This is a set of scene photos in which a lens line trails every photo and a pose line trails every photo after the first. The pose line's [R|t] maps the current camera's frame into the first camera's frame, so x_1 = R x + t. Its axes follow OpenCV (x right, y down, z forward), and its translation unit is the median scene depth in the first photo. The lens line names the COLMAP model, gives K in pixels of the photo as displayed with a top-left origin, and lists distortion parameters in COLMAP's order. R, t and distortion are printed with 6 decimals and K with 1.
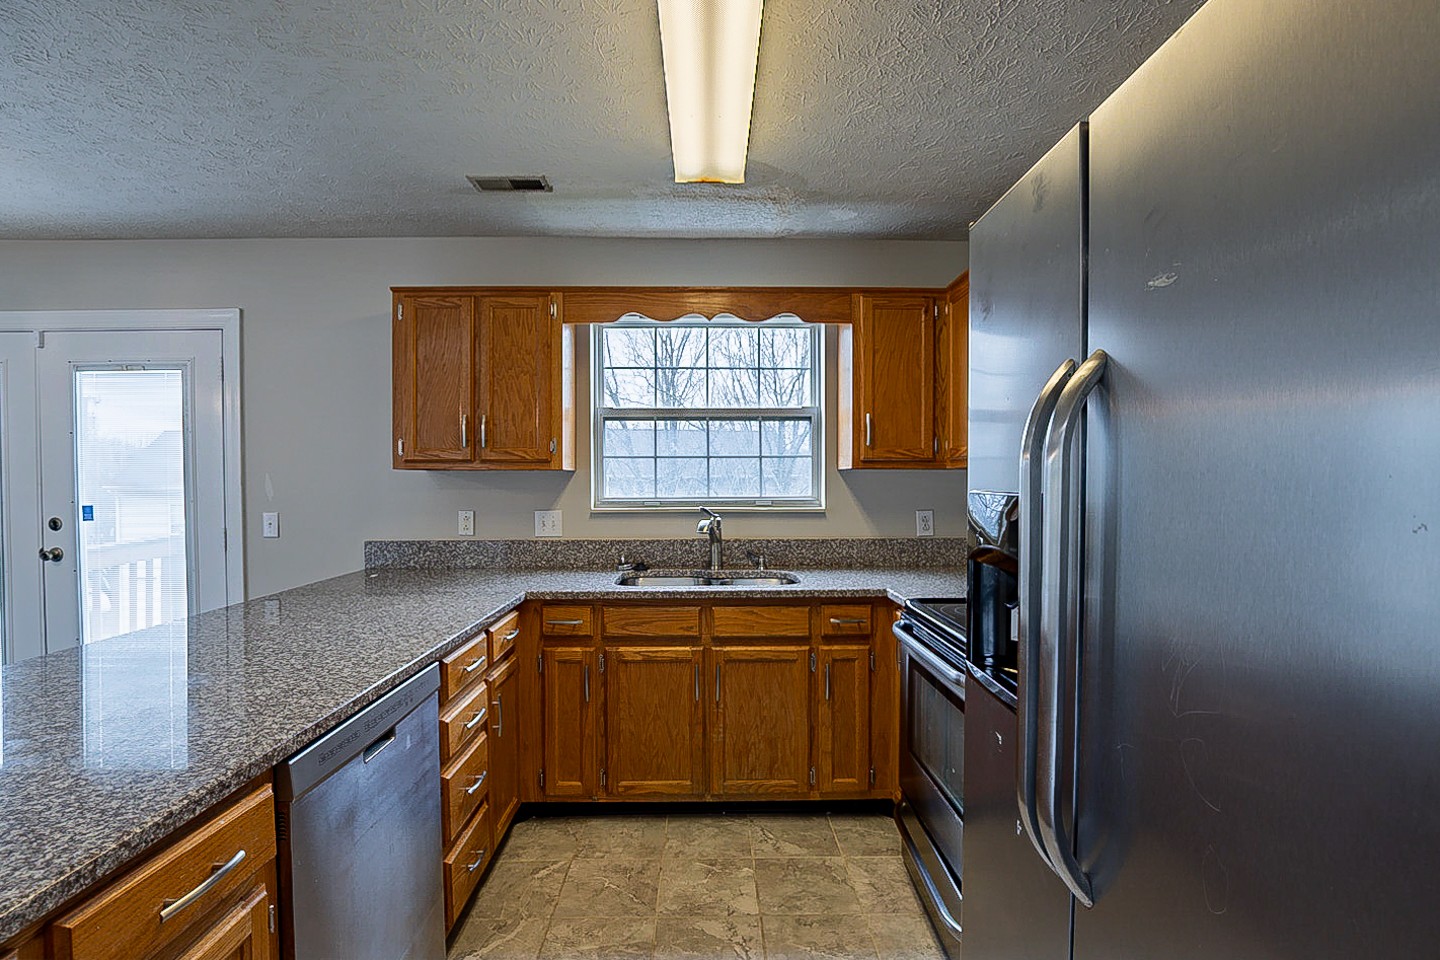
lens RADIAL K [[757.5, 0, 680.0], [0, 757.5, 483.5], [0, 0, 1]] dist [-0.053516, 0.000135]
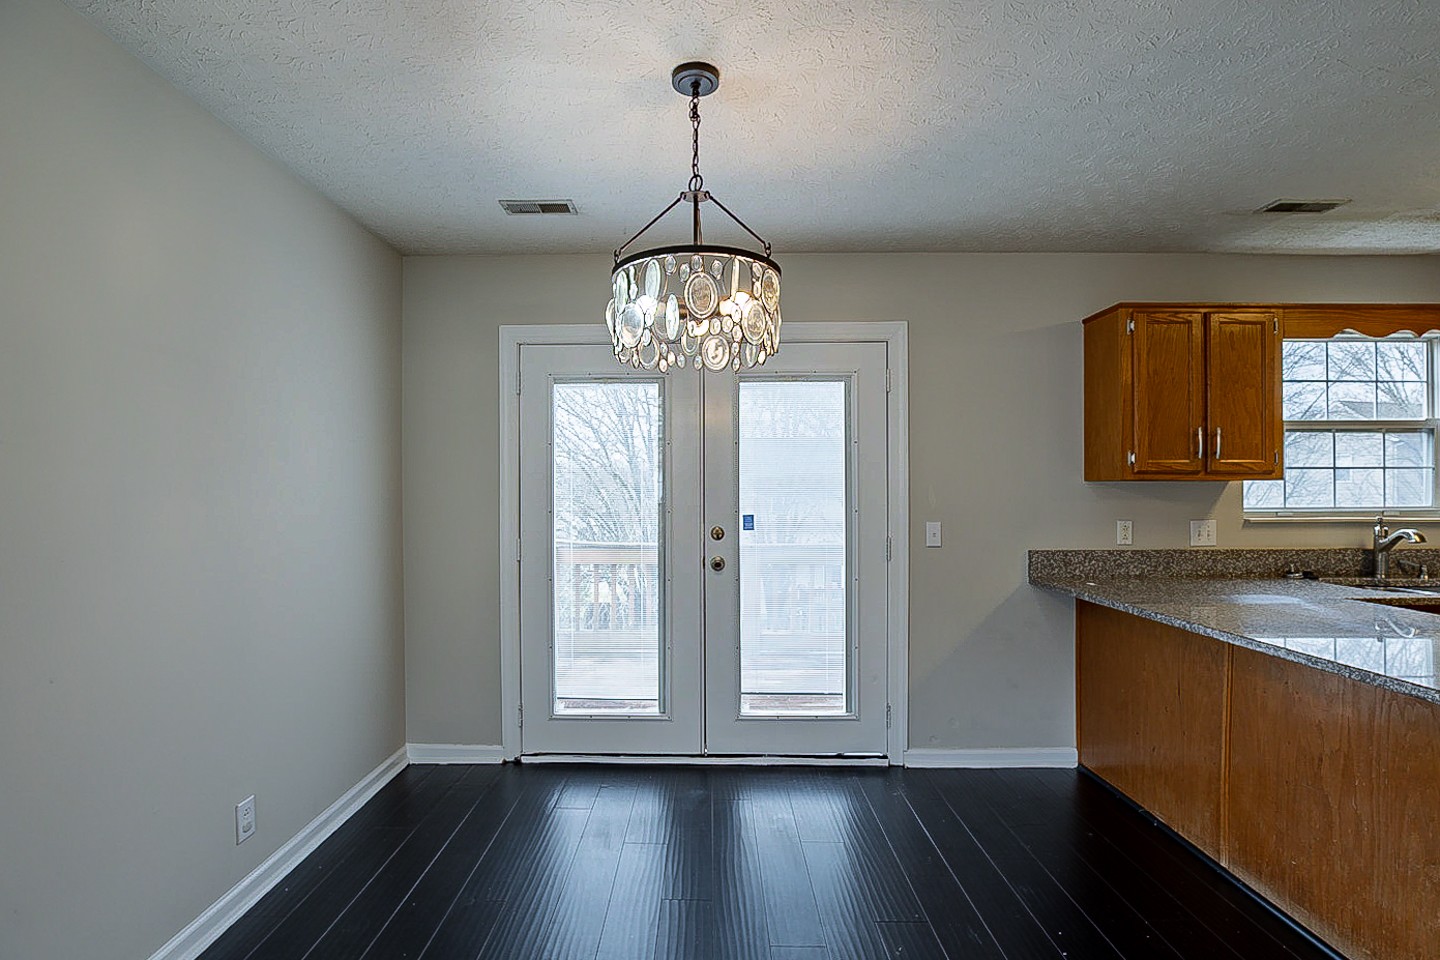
lens RADIAL K [[757.5, 0, 680.0], [0, 757.5, 483.5], [0, 0, 1]] dist [-0.053516, 0.000135]
pose [[0.996268, 0.000760, -0.086309, -0.809674], [-0.002052, 0.999887, -0.014885, 0.002263], [0.086288, 0.015006, 0.996157, -0.053277]]
